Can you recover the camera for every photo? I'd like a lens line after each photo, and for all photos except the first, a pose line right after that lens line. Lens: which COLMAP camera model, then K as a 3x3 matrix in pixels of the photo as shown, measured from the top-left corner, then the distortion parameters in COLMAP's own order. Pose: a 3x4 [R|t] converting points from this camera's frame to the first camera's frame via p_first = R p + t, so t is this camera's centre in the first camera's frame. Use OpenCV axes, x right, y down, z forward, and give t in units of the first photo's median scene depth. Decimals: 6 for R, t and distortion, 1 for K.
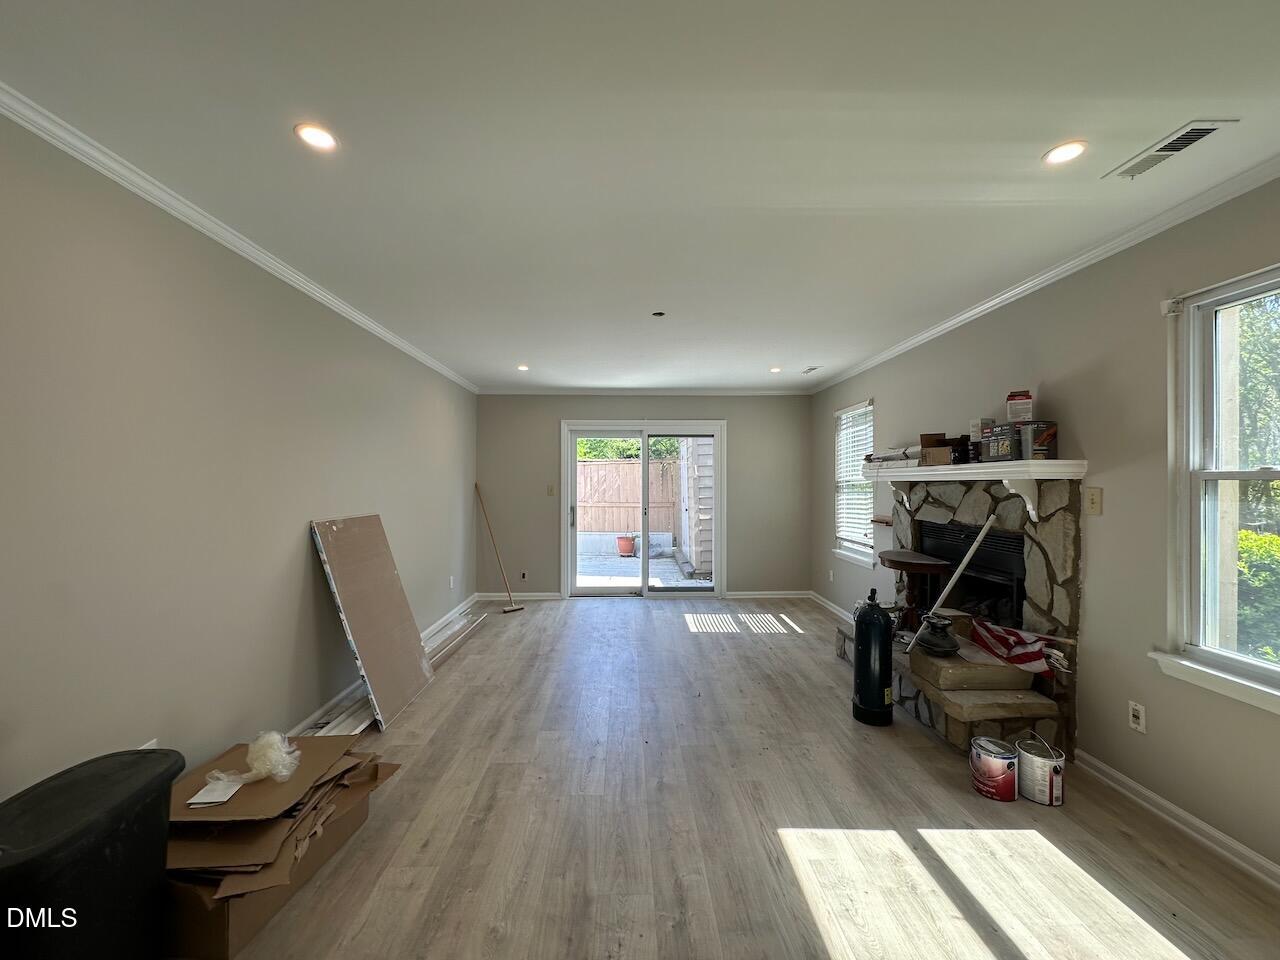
lens RADIAL K [[511.8, 0, 638.1], [0, 511.8, 482.1], [0, 0, 1]] dist [-0.002660, -0.000358]
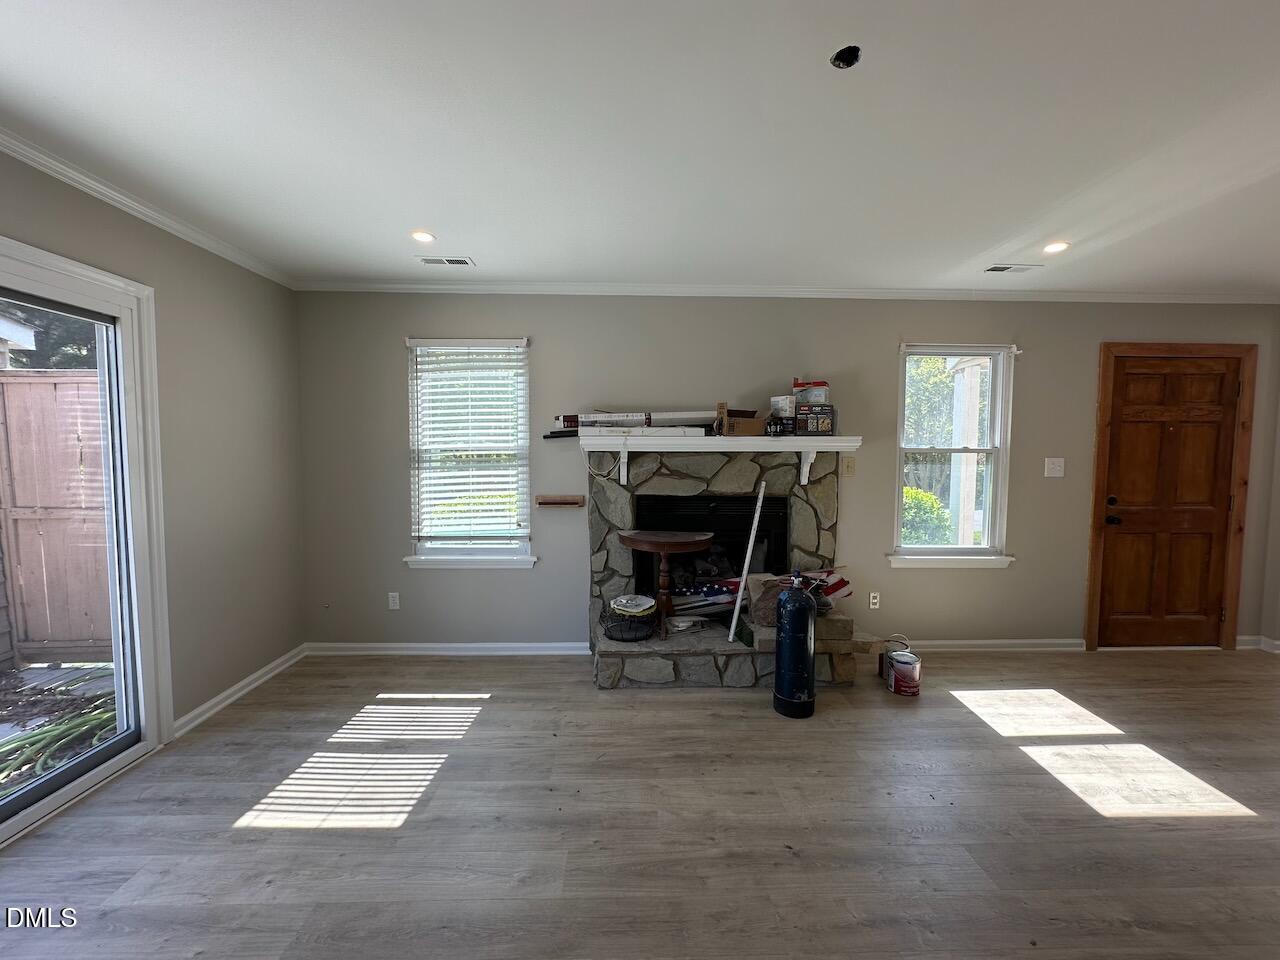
lens RADIAL K [[511.8, 0, 638.1], [0, 511.8, 482.1], [0, 0, 1]] dist [-0.002660, -0.000358]
pose [[-0.004506, -0.058077, 0.998302, -0.471857], [-0.004996, 0.998301, 0.058055, -0.000391], [-0.999977, -0.004726, -0.004789, 1.380763]]
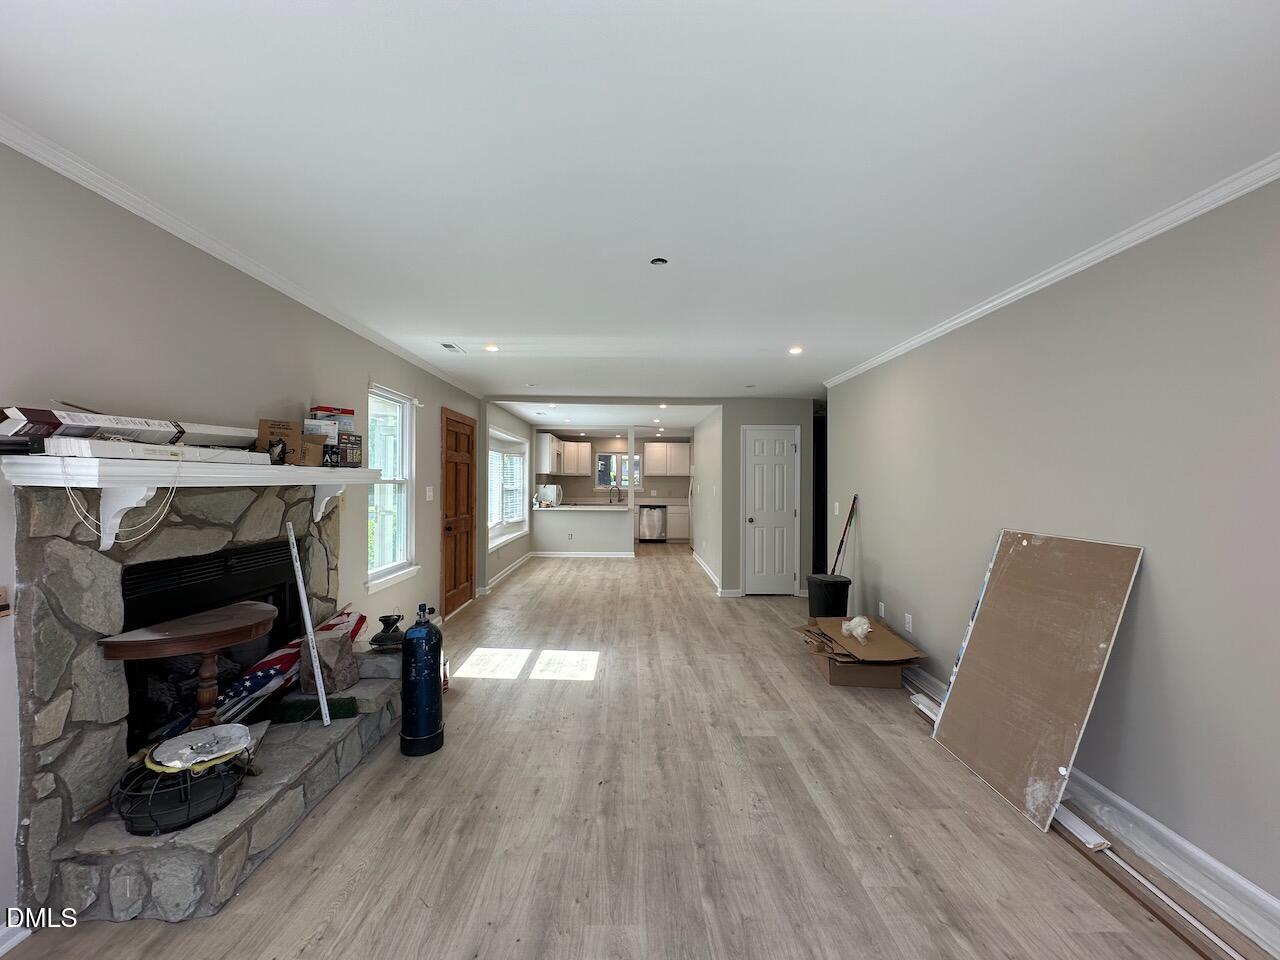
lens RADIAL K [[511.8, 0, 638.1], [0, 511.8, 482.1], [0, 0, 1]] dist [-0.002660, -0.000358]
pose [[-0.999941, -0.005360, 0.009487, 0.073062], [-0.005349, 0.999985, 0.001151, -0.012957], [-0.009493, 0.001100, -0.999954, 2.043246]]
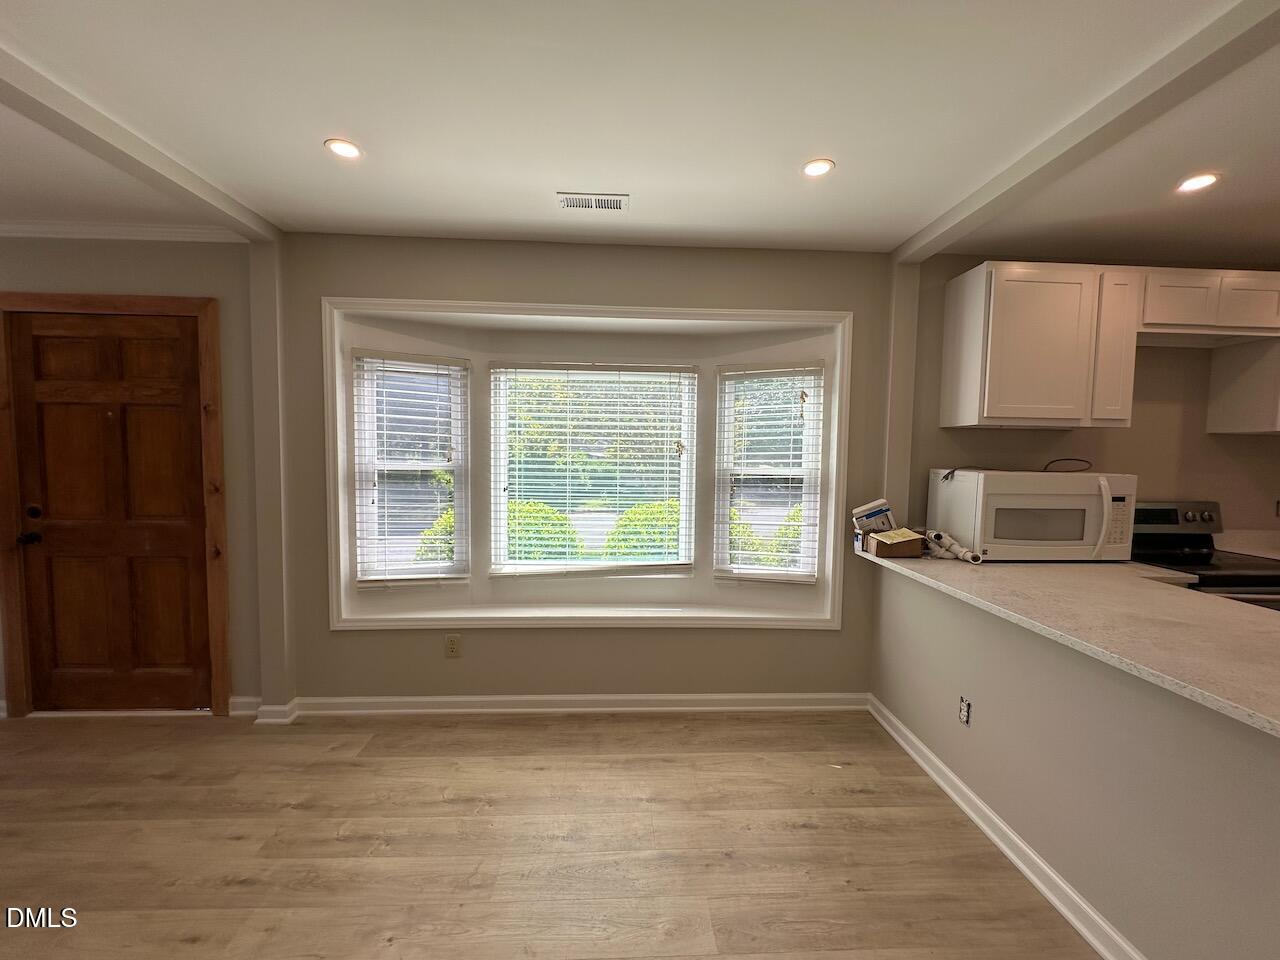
lens RADIAL K [[511.8, 0, 638.1], [0, 511.8, 482.1], [0, 0, 1]] dist [-0.002660, -0.000358]
pose [[-0.035614, -0.062593, 0.997403, -0.164431], [-0.014018, 0.997970, 0.062128, -0.012940], [-0.999267, -0.011769, -0.036420, -0.858051]]
